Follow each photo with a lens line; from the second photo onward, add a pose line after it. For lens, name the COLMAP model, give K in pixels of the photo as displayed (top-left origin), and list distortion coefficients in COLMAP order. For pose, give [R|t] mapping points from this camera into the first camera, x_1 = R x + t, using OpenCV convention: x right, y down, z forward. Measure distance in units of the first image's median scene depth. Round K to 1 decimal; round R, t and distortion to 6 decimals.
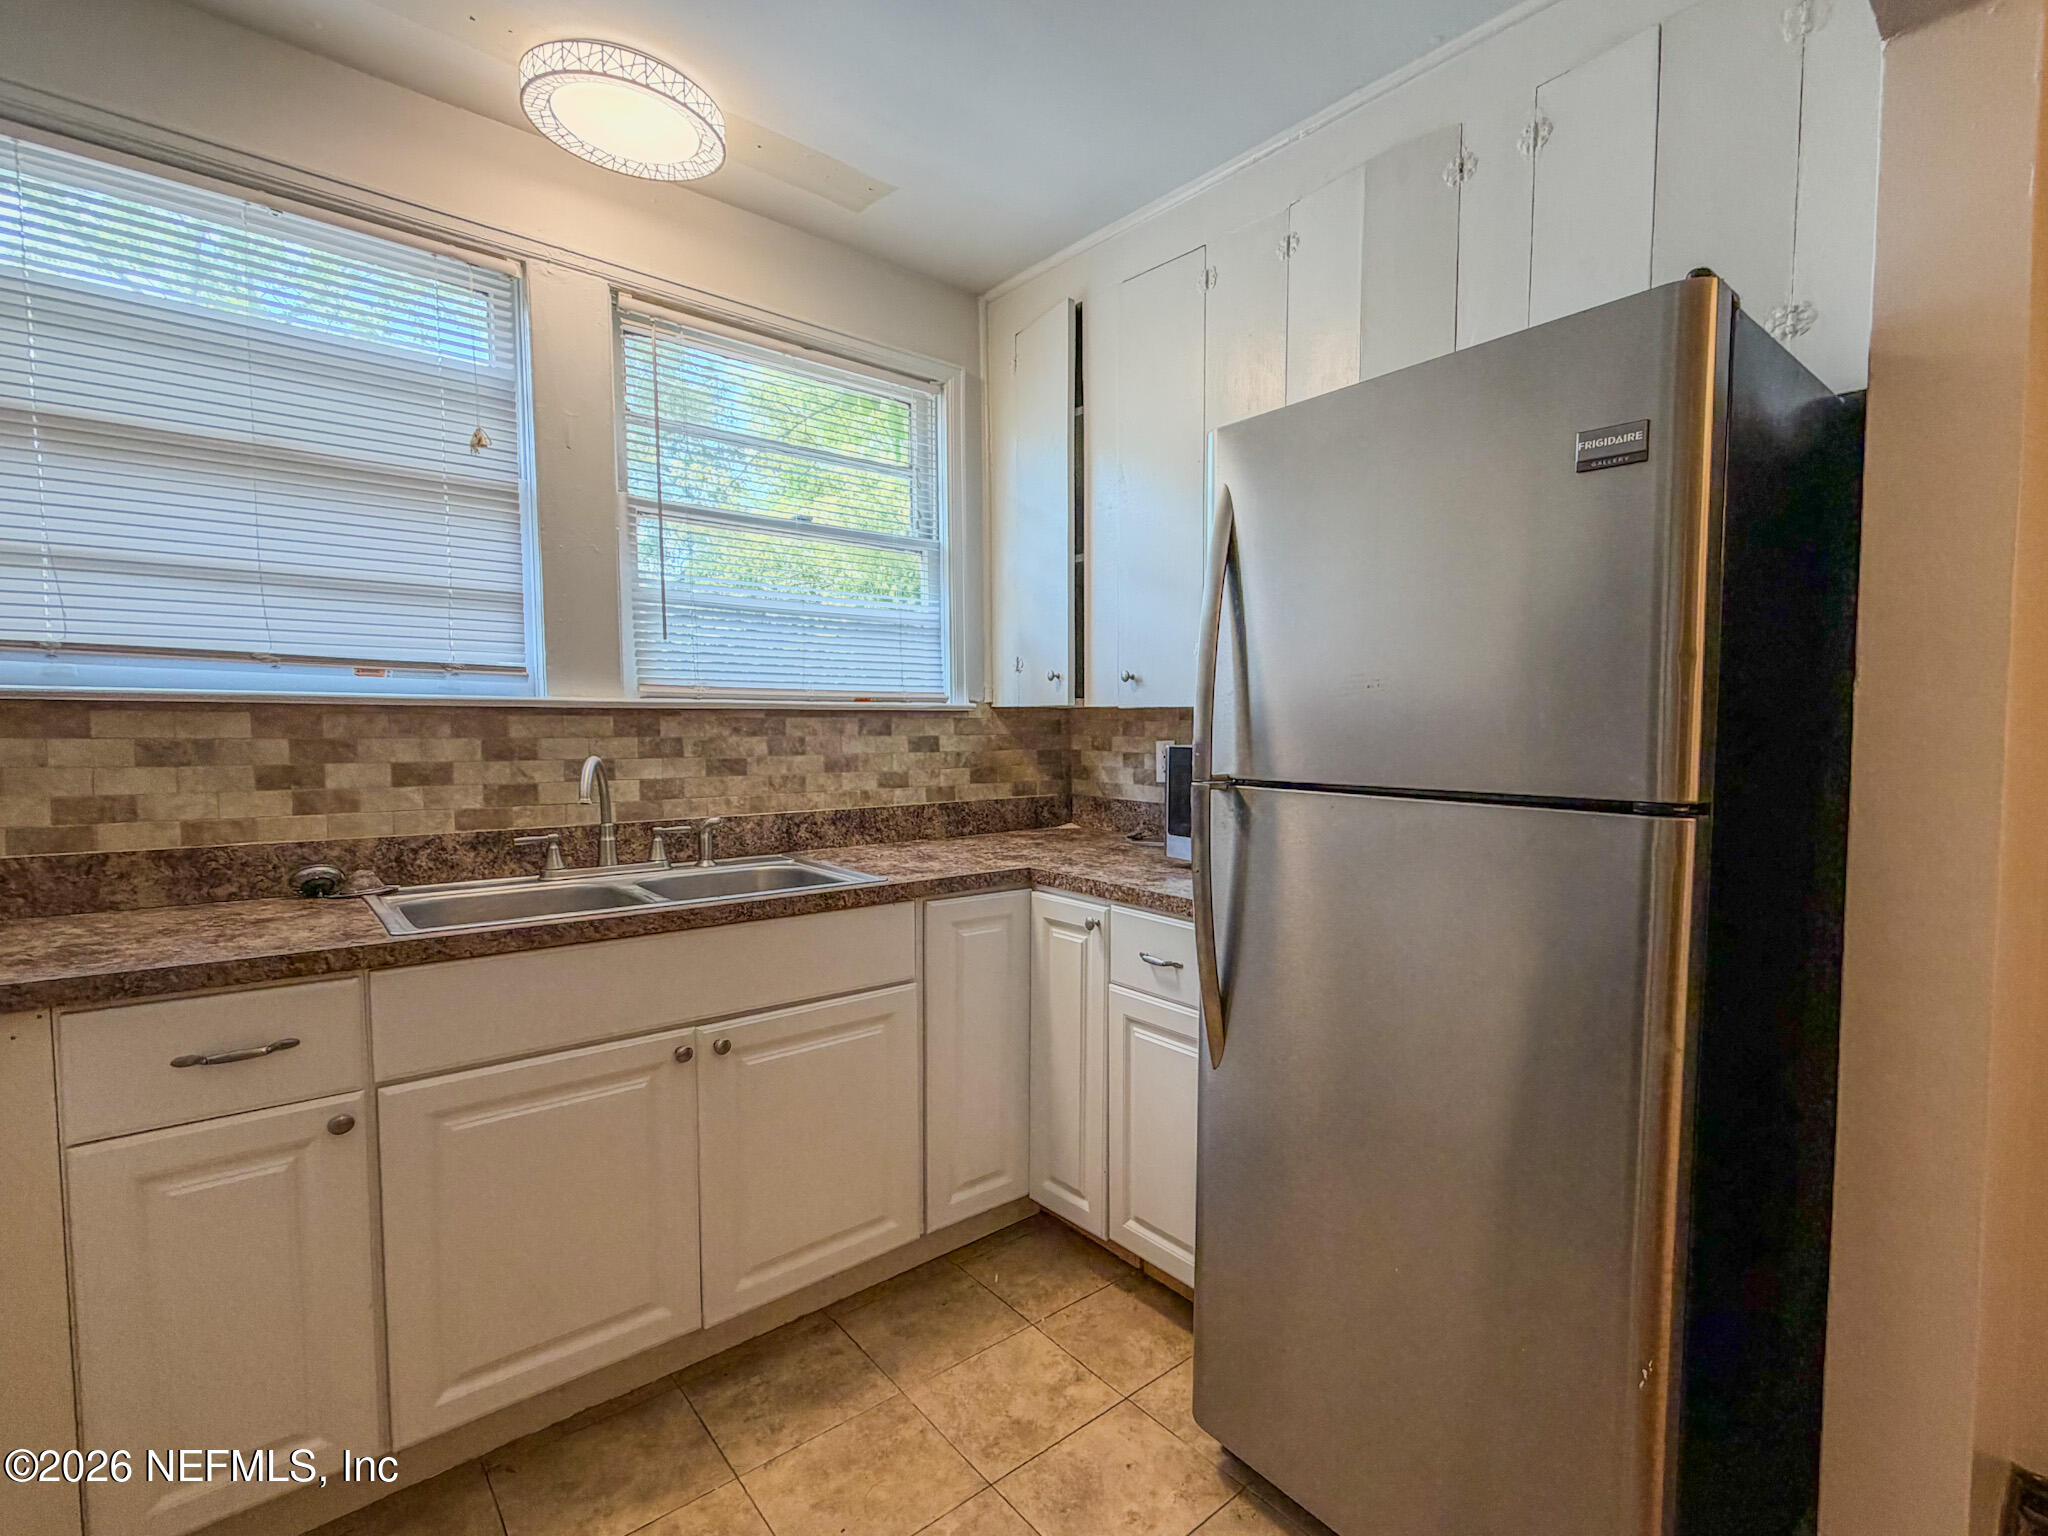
lens RADIAL K [[941.5, 0, 1031.3], [0, 941.5, 781.0], [0, 0, 1]] dist [0.001333, 0.000218]
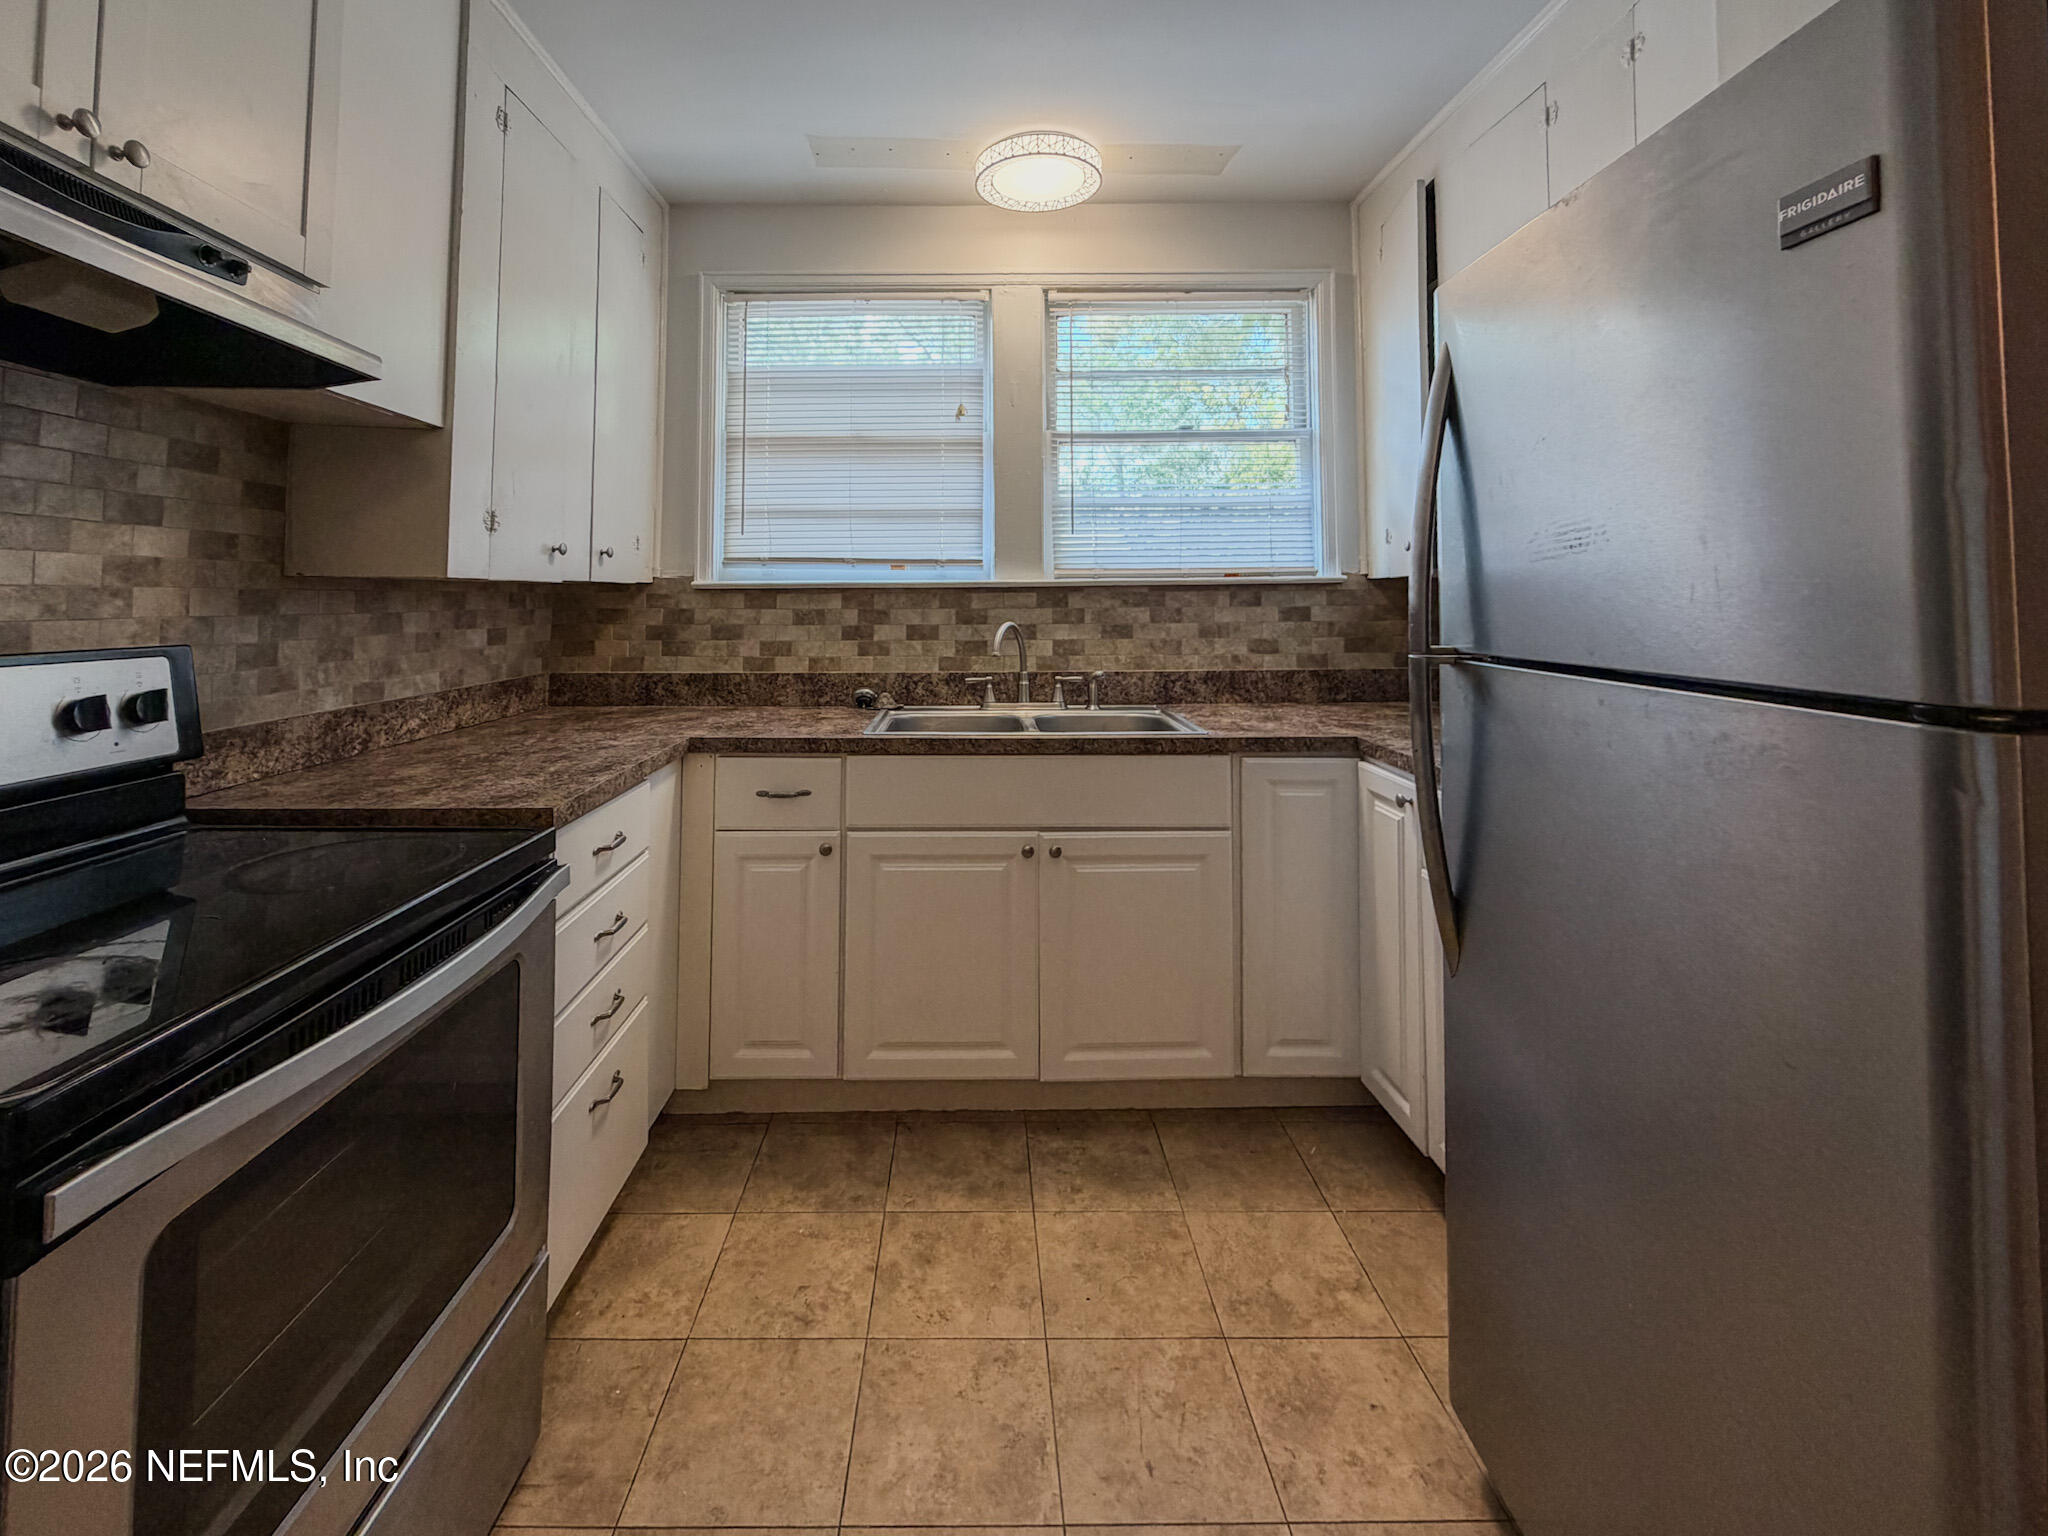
lens RADIAL K [[816.7, 0, 991.1], [0, 816.7, 560.8], [0, 0, 1]] dist [-0.000828, 0.000381]
pose [[0.752458, -0.039484, -0.657455, 0.305403], [-0.029377, 0.995196, -0.093389, -0.002622], [0.657984, 0.089585, 0.747684, 0.075065]]
